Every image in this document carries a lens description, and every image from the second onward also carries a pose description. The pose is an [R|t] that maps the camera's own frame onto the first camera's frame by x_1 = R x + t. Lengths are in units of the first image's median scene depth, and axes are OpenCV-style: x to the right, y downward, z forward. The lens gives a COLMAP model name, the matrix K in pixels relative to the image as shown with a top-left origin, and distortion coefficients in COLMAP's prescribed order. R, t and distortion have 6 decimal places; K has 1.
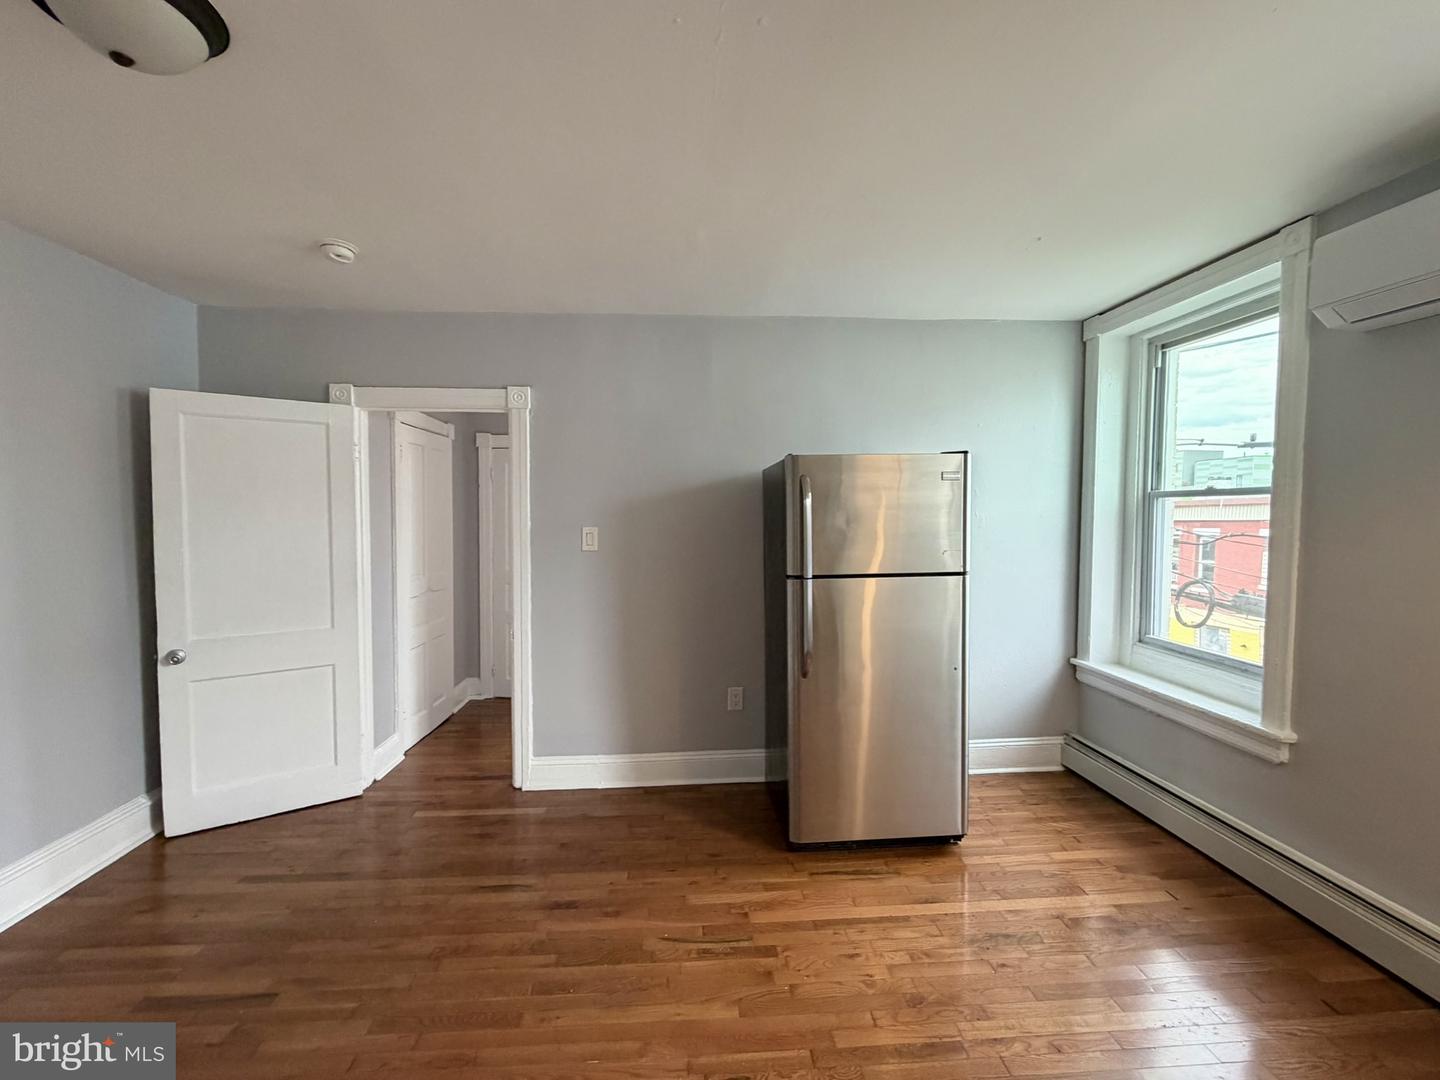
lens RADIAL K [[610.4, 0, 719.6], [0, 610.4, 542.7], [0, 0, 1]] dist [-0.000987, -0.000216]
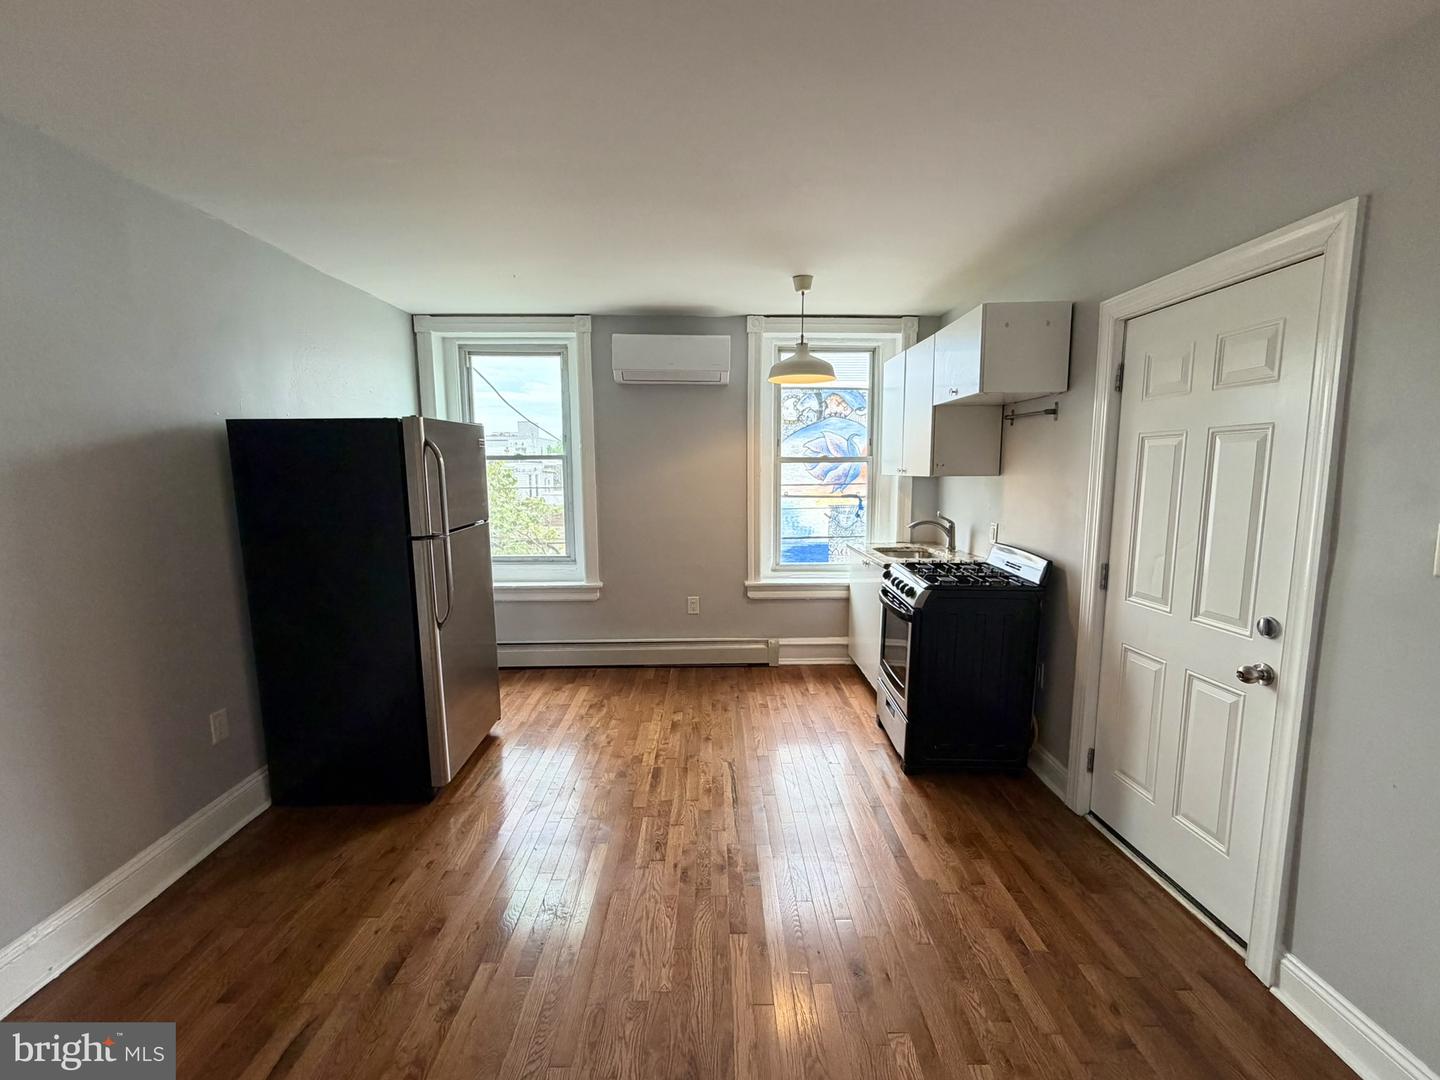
lens RADIAL K [[593.8, 0, 710.5], [0, 593.8, 542.7], [0, 0, 1]] dist [0.000404, -0.000048]
pose [[0.069321, -0.130337, 0.989043, -0.861609], [0.054504, 0.990442, 0.126702, -0.036417], [-0.996104, 0.045123, 0.075762, 0.462859]]
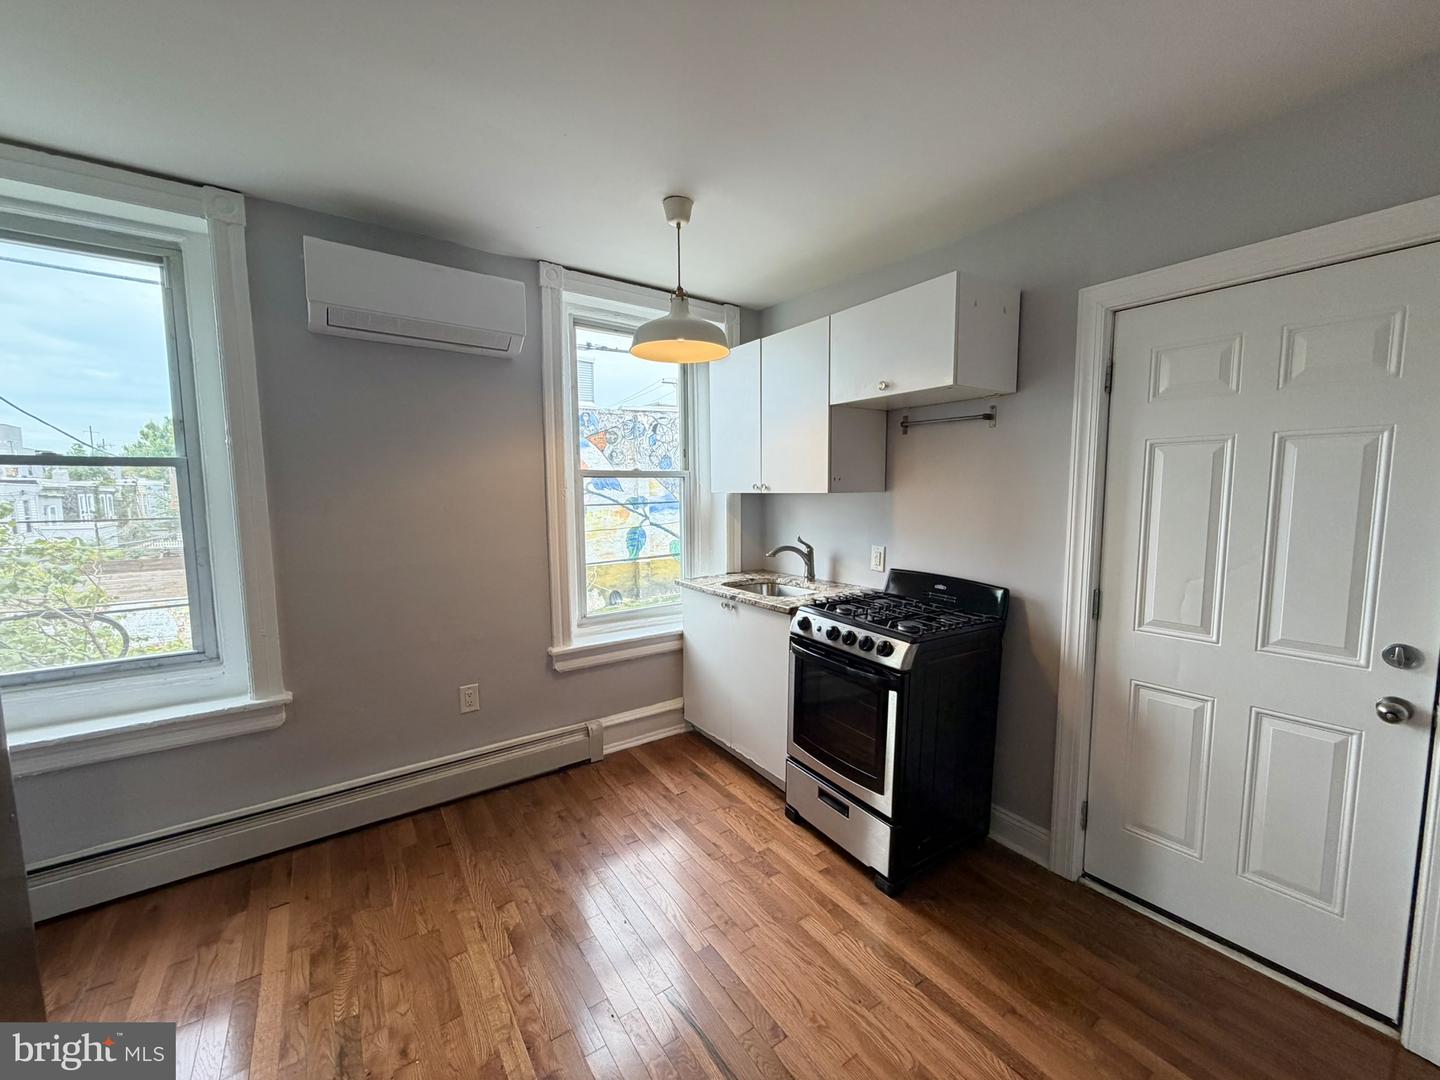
lens RADIAL K [[573.4, 0, 717.7], [0, 573.4, 542.7], [0, 0, 1]] dist [0.000861, -0.000330]
pose [[-0.502640, -0.084291, 0.860377, -0.271325], [0.046434, 0.991166, 0.124232, -0.036860], [-0.863248, 0.102395, -0.494286, 0.766808]]
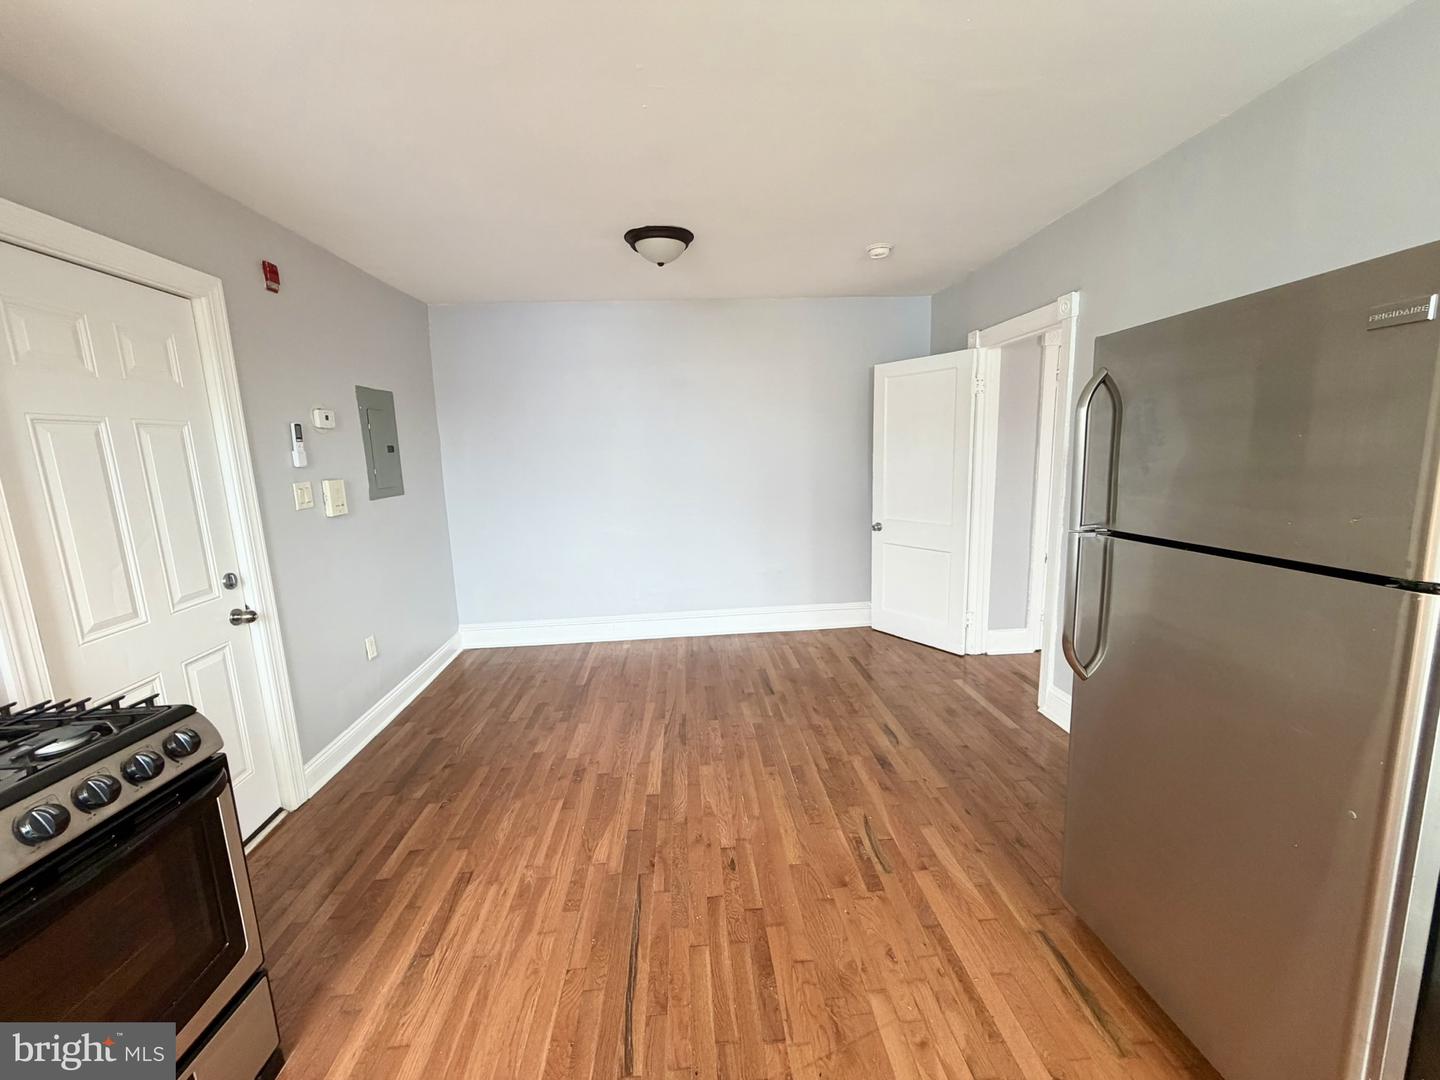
lens RADIAL K [[584.2, 0, 727.1], [0, 584.2, 539.4], [0, 0, 1]] dist [0.001070, 0.000093]
pose [[0.009140, 0.155875, -0.987735, 0.777019], [-0.013190, 0.987709, 0.155749, -0.025981], [0.999871, 0.011604, 0.011083, 0.620358]]
